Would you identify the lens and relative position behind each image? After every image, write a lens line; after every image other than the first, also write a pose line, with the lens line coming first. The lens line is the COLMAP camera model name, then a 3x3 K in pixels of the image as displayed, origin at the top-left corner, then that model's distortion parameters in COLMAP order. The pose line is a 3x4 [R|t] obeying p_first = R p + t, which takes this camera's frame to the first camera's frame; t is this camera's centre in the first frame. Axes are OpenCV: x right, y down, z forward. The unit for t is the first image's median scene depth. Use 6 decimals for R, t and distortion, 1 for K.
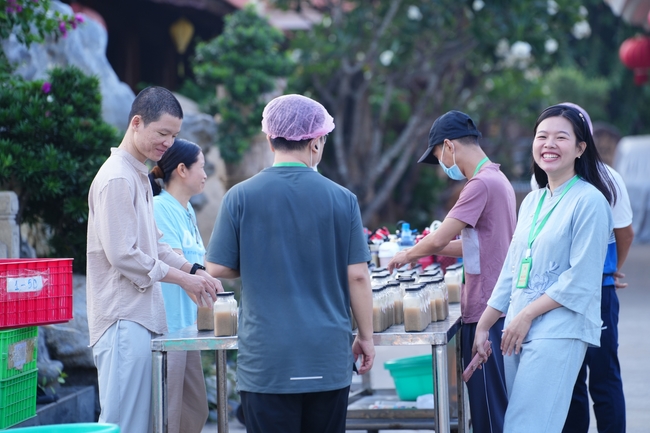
lens RADIAL K [[2782.7, 0, 326.7], [0, 2782.7, 213.7], [0, 0, 1]] dist [2.822483, 0.000000]
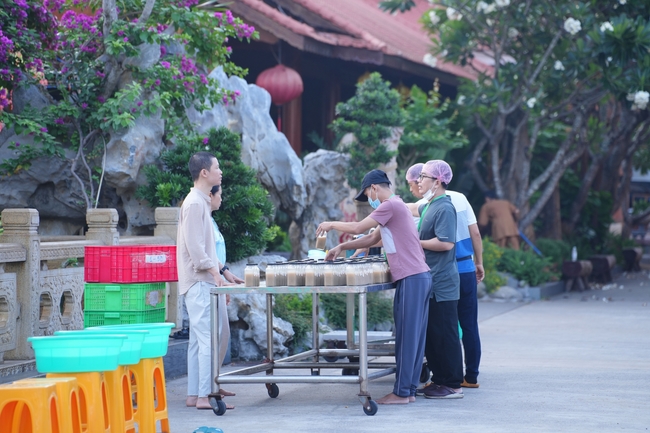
lens RADIAL K [[2782.7, 0, 324.6], [0, 2782.7, 220.4], [0, 0, 1]] dist [2.822483, 0.000000]
pose [[0.994598, 0.015644, -0.102613, 0.093598], [-0.016025, 0.999867, -0.002891, 0.002027], [0.102554, 0.004520, 0.994717, -0.384563]]
